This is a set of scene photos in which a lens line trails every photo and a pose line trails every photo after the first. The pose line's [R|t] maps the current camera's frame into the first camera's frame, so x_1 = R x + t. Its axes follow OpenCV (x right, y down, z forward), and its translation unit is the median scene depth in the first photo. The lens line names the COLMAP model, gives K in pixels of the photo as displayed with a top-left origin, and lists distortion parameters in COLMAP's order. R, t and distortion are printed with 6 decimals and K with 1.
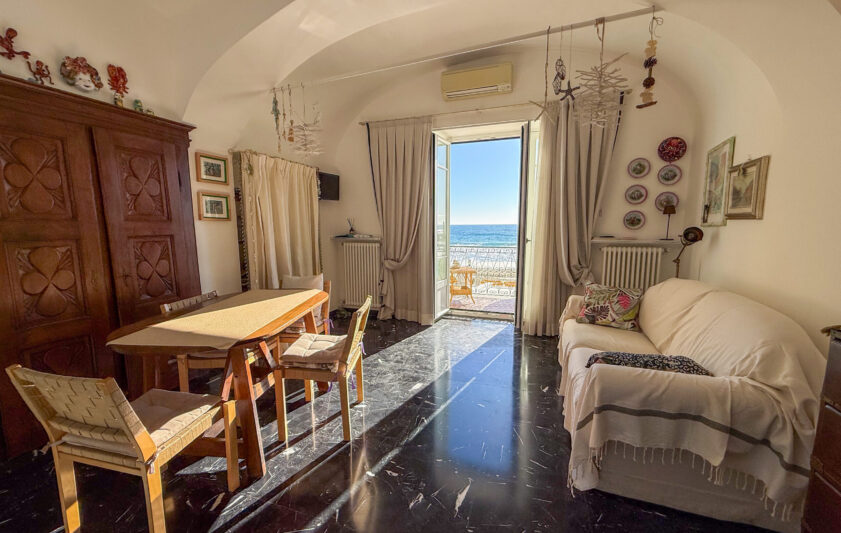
lens RADIAL K [[325.4, 0, 412.1], [0, 325.4, 267.4], [0, 0, 1]] dist [0.001740, 0.000048]
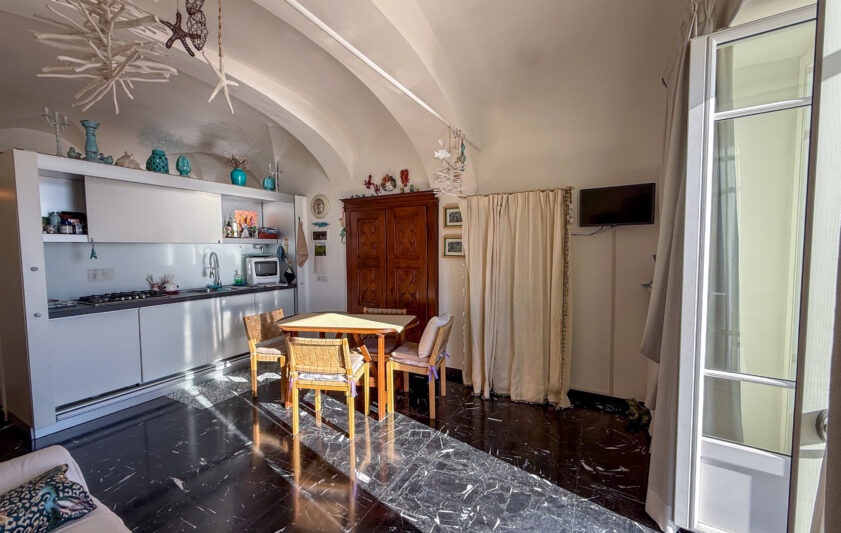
lens RADIAL K [[342.7, 0, 420.6], [0, 342.7, 269.2], [0, 0, 1]] dist [0.002157, 0.000265]
pose [[-0.117204, 0.063683, -0.991064, 0.901156], [-0.115690, 0.990272, 0.077314, -0.242577], [0.986346, 0.123718, -0.108697, 1.328822]]
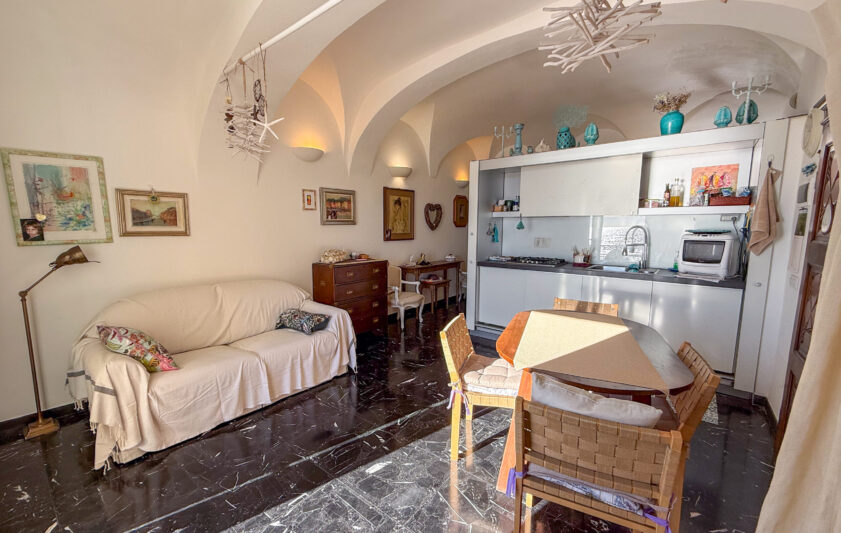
lens RADIAL K [[342.7, 0, 420.6], [0, 342.7, 269.2], [0, 0, 1]] dist [0.002157, 0.000265]
pose [[-0.951574, -0.039376, 0.304888, -0.336111], [0.036974, 0.969905, 0.240662, -0.280705], [-0.305189, 0.240280, -0.921480, 1.790109]]
